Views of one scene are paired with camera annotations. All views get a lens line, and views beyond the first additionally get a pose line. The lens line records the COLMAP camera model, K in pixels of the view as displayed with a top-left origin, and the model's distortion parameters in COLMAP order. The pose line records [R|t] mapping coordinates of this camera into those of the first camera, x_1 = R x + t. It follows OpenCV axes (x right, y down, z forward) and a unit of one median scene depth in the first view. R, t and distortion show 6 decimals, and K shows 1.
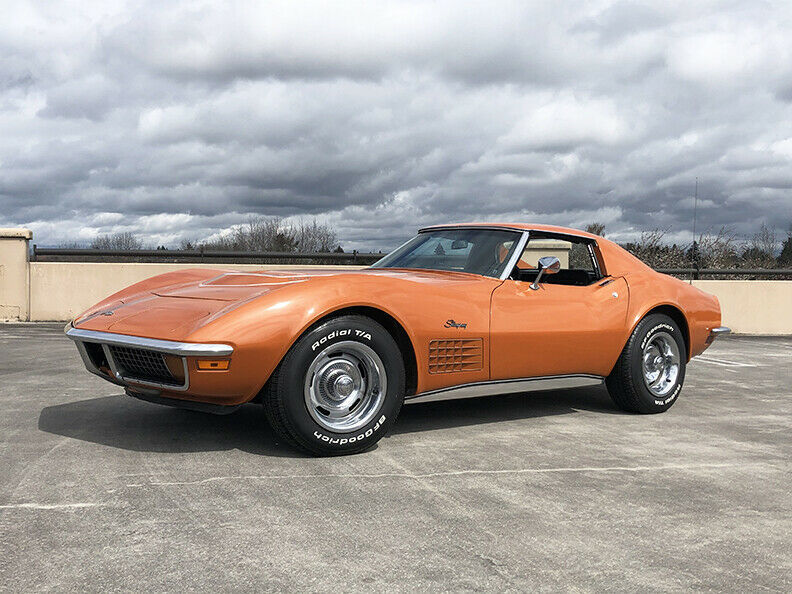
lens RADIAL K [[813.9, 0, 400.8], [0, 813.9, 294.0], [0, 0, 1]] dist [0.092390, -0.227650]
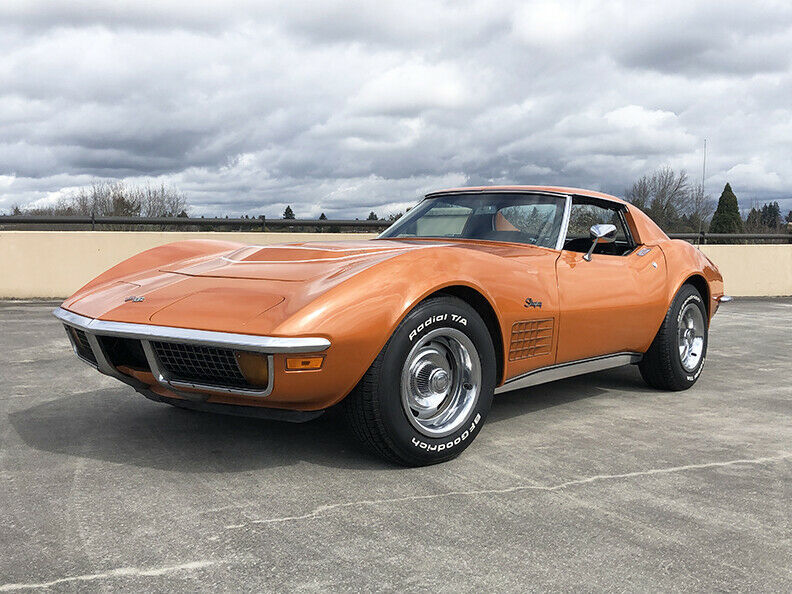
lens RADIAL K [[813.5, 0, 397.0], [0, 813.5, 322.1], [0, 0, 1]] dist [0.124897, -0.348257]
pose [[0.983525, -0.024543, 0.179098, -0.265690], [0.010813, 0.996954, 0.077239, -0.012512], [-0.180448, -0.074030, 0.980795, 0.202843]]
